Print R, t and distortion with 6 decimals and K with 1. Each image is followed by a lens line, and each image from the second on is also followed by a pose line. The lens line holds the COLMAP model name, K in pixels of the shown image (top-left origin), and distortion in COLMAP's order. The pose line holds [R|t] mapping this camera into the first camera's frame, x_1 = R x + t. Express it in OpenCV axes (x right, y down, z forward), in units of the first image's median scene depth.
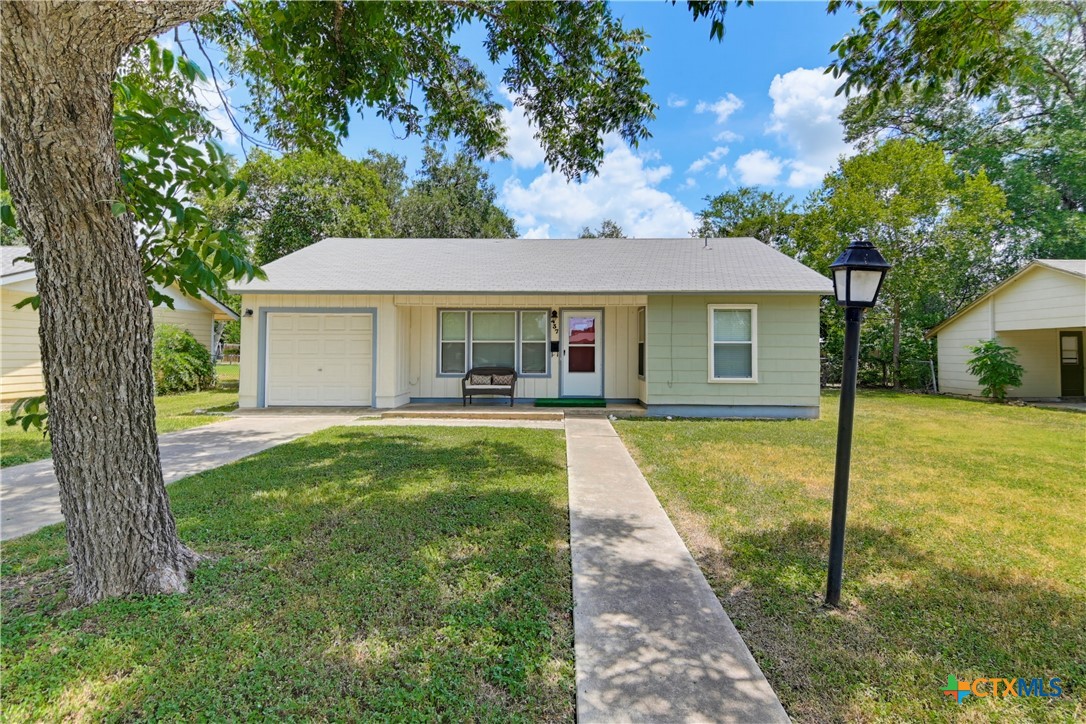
lens RADIAL K [[527.1, 0, 543.1], [0, 527.1, 350.0], [0, 0, 1]] dist [0.003564, 0.000044]
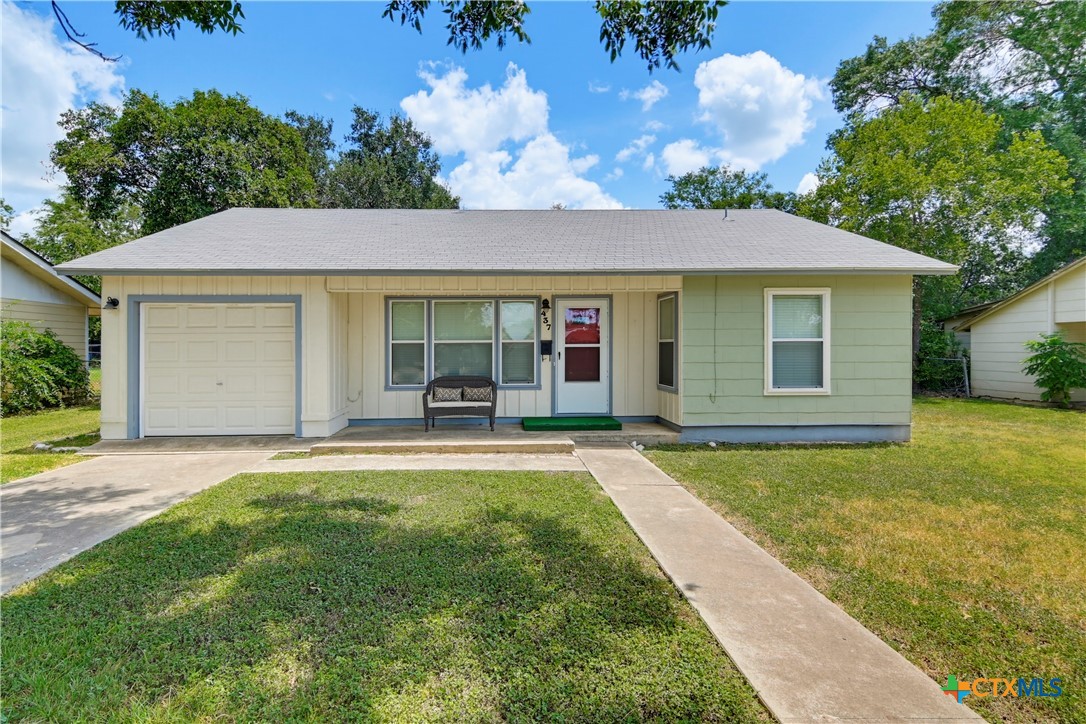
lens RADIAL K [[538.2, 0, 502.2], [0, 538.2, 351.4], [0, 0, 1]] dist [-0.000610, -0.000463]
pose [[0.998309, -0.009622, 0.057332, -0.083254], [0.009112, 0.999917, 0.009138, -0.008500], [-0.057415, -0.008600, 0.998313, 0.247960]]
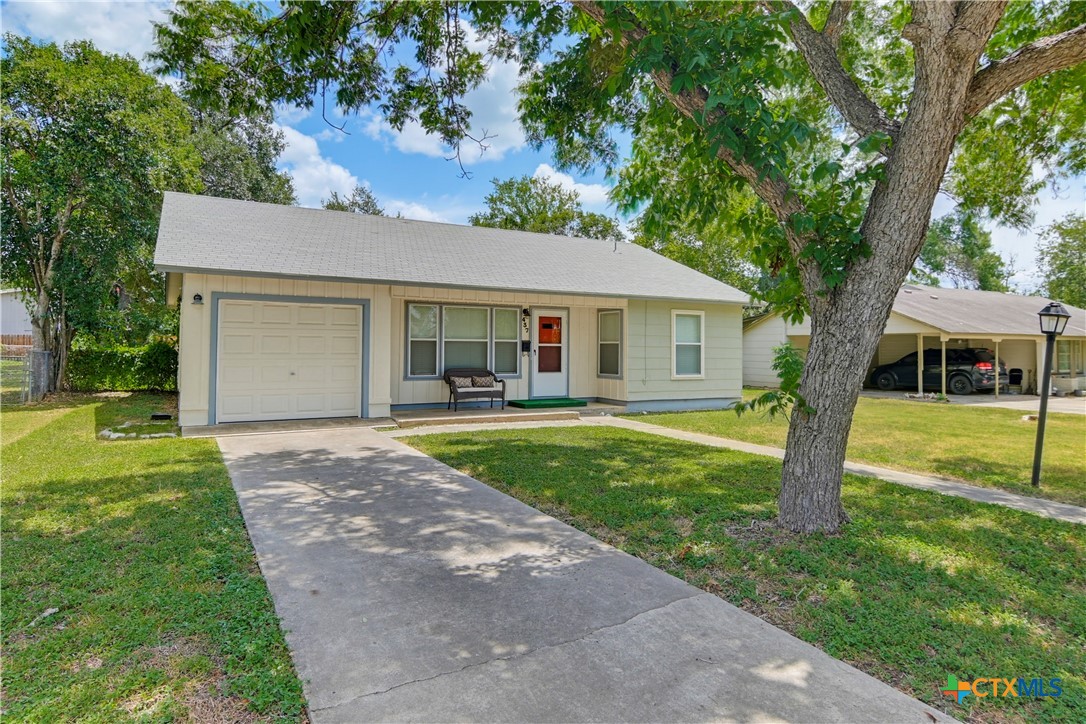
lens RADIAL K [[643.3, 0, 543.0], [0, 643.3, 362.0], [0, 0, 1]] dist [-0.026016, -0.000206]
pose [[0.856090, -0.006550, 0.516786, -0.559596], [-0.005521, 0.999747, 0.021818, -0.003220], [-0.516798, -0.021532, 0.855837, -0.023271]]
